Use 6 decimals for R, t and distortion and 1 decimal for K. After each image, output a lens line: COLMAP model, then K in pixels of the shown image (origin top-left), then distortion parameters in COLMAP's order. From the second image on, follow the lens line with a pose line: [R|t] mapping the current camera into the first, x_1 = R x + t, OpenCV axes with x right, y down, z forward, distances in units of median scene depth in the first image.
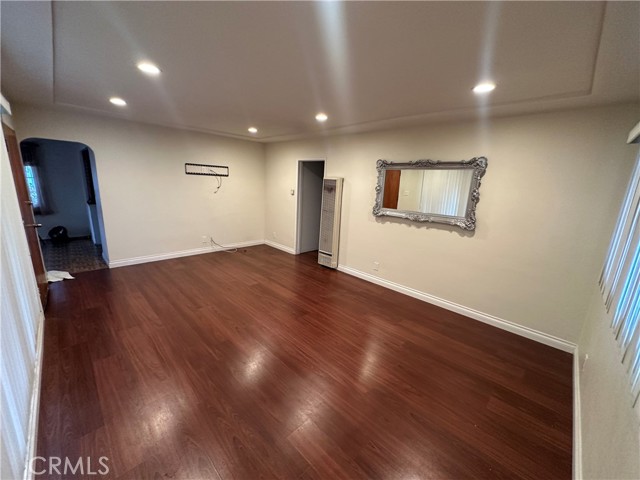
lens RADIAL K [[253.7, 0, 320.5], [0, 253.7, 240.2], [0, 0, 1]] dist [-0.005504, 0.001480]
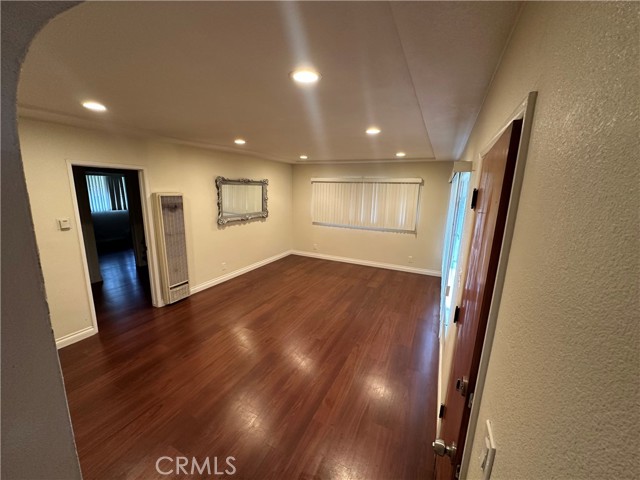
lens RADIAL K [[253.7, 0, 321.0], [0, 253.7, 239.3], [0, 0, 1]] dist [-0.005504, 0.001480]
pose [[-0.319883, -0.244183, 0.915450, -1.092513], [0.174328, 0.934553, 0.310194, -0.339077], [-0.931281, 0.258814, -0.256380, 0.973391]]
